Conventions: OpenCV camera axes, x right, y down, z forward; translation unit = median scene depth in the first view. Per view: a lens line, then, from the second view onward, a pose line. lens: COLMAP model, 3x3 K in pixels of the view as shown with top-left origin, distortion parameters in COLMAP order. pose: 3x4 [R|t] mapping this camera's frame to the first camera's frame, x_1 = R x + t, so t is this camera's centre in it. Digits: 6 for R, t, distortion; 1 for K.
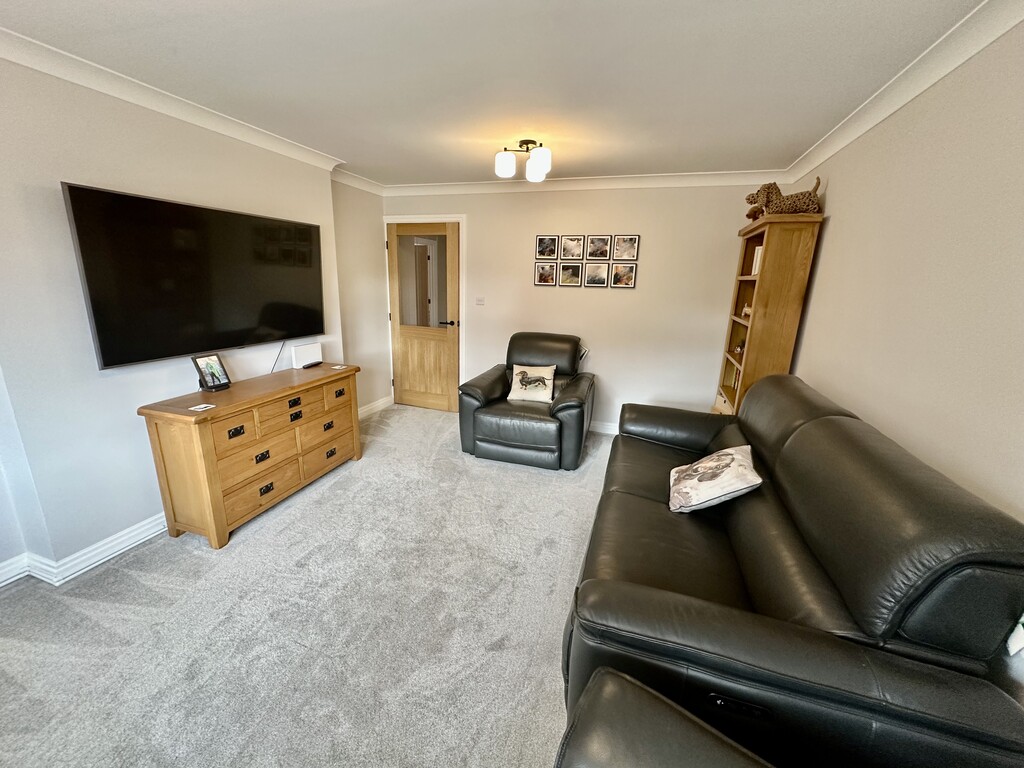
lens RADIAL K [[408.8, 0, 510.2], [0, 408.8, 381.7], [0, 0, 1]] dist [-0.001145, 0.000278]
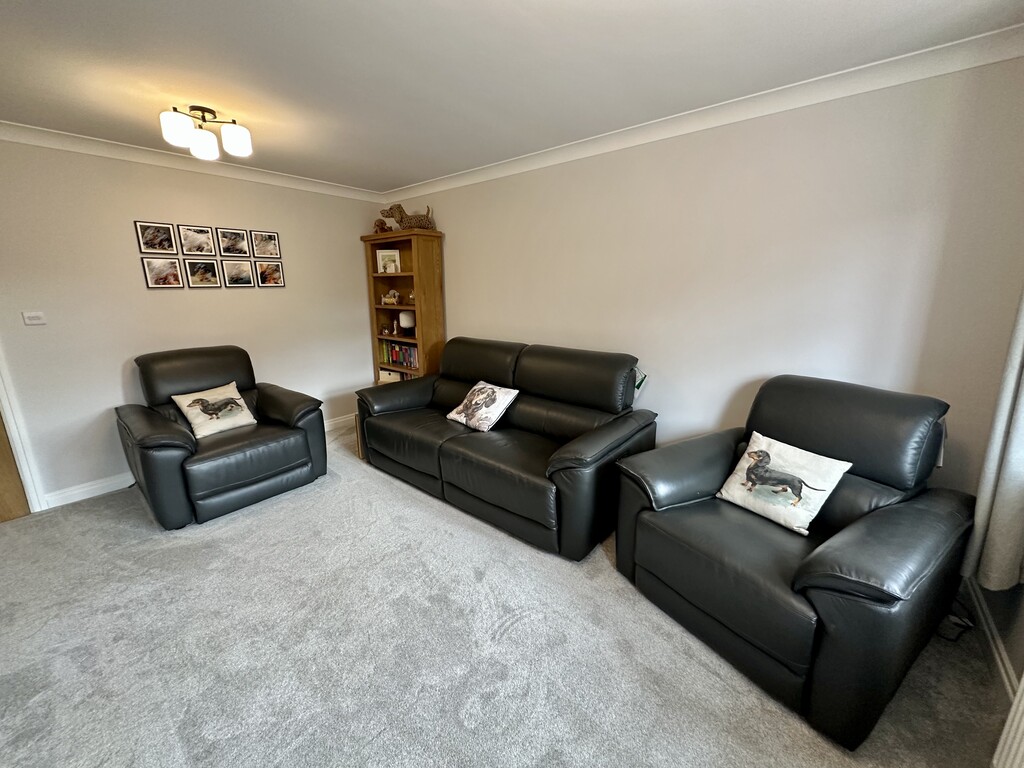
lens RADIAL K [[408.8, 0, 510.2], [0, 408.8, 381.7], [0, 0, 1]] dist [-0.001145, 0.000278]
pose [[0.368268, -0.246043, 0.896572, -0.481072], [0.246287, 0.955712, 0.161110, -0.039906], [-0.896505, 0.161483, 0.412555, 0.164543]]
